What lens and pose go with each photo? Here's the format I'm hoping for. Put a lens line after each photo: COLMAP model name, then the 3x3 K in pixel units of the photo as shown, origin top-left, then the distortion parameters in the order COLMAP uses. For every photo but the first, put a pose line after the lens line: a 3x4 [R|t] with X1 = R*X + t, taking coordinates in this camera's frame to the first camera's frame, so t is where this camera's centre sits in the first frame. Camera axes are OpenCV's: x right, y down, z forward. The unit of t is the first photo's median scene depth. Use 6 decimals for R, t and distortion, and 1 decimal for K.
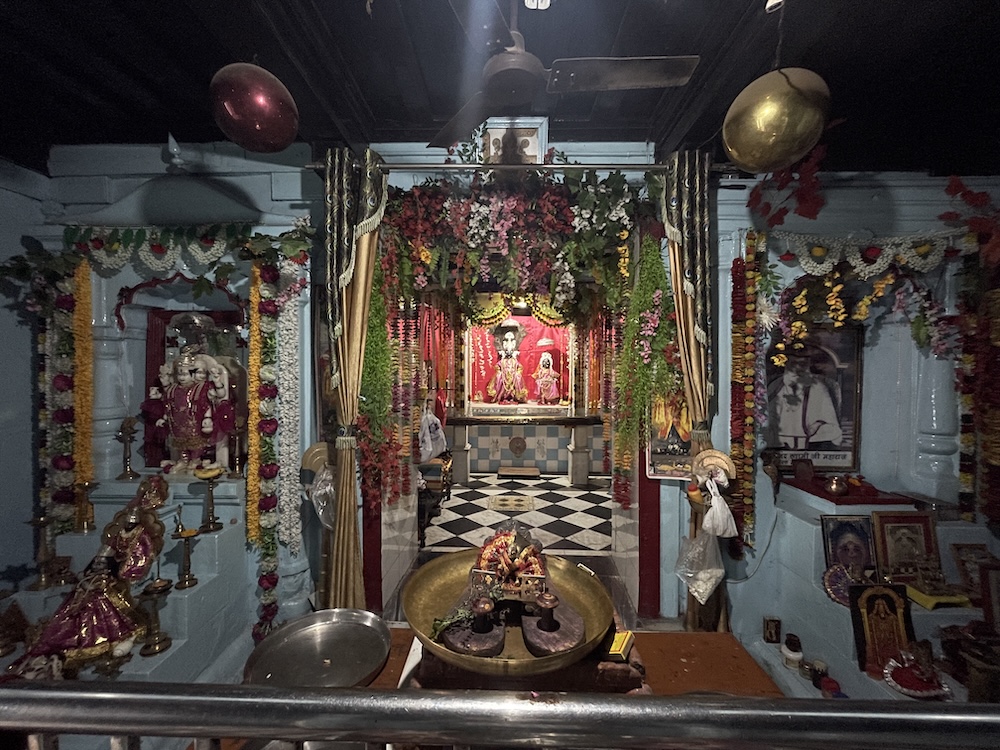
lens RADIAL K [[411.7, 0, 504.4], [0, 411.7, 377.5], [0, 0, 1]] dist [-0.001028, 0.000347]
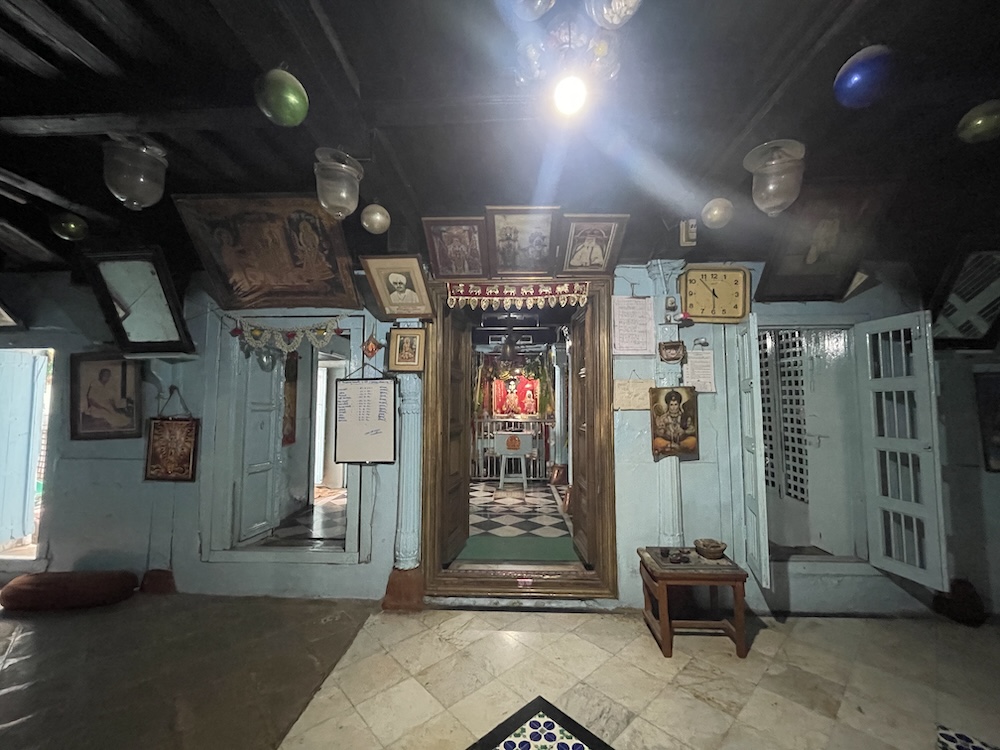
lens RADIAL K [[411.7, 0, 502.8], [0, 411.7, 373.1], [0, 0, 1]] dist [-0.001028, 0.000347]
pose [[0.999835, -0.008369, -0.016103, -0.004223], [0.006910, 0.996042, -0.088615, 0.102748], [0.016781, 0.088489, 0.995936, -3.089983]]
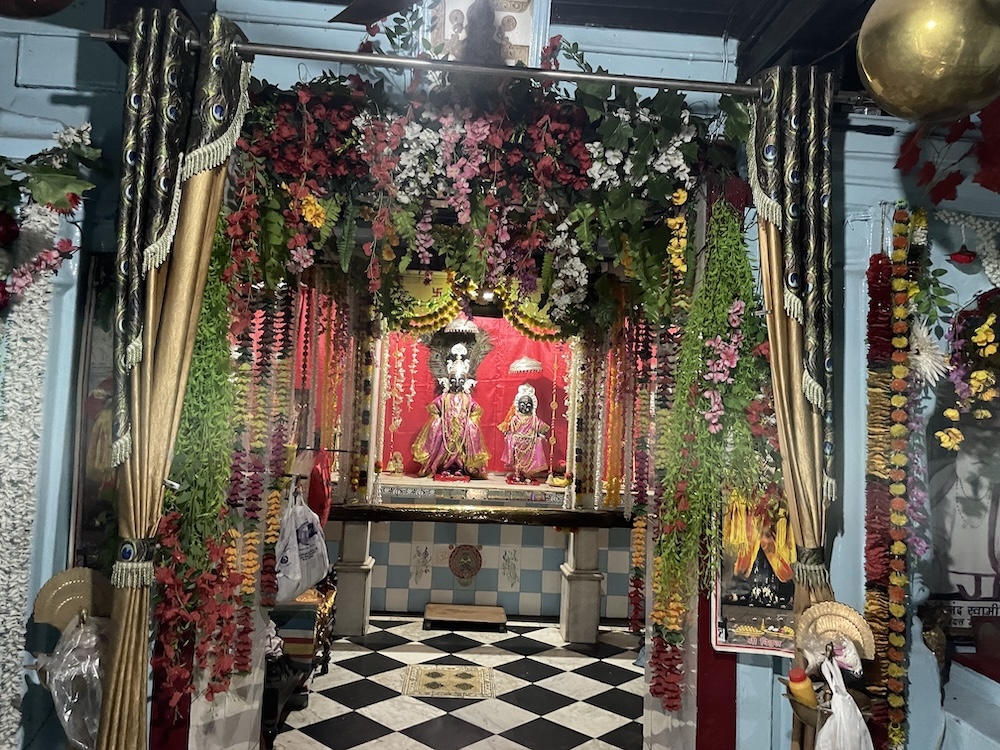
lens RADIAL K [[774.7, 0, 510.9], [0, 774.7, 357.1], [0, 0, 1]] dist [0.081140, -0.107070]
pose [[0.995298, 0.046655, 0.084889, -0.015636], [-0.039945, 0.996066, -0.079095, -0.041130], [-0.088245, 0.075332, 0.993246, -0.009097]]
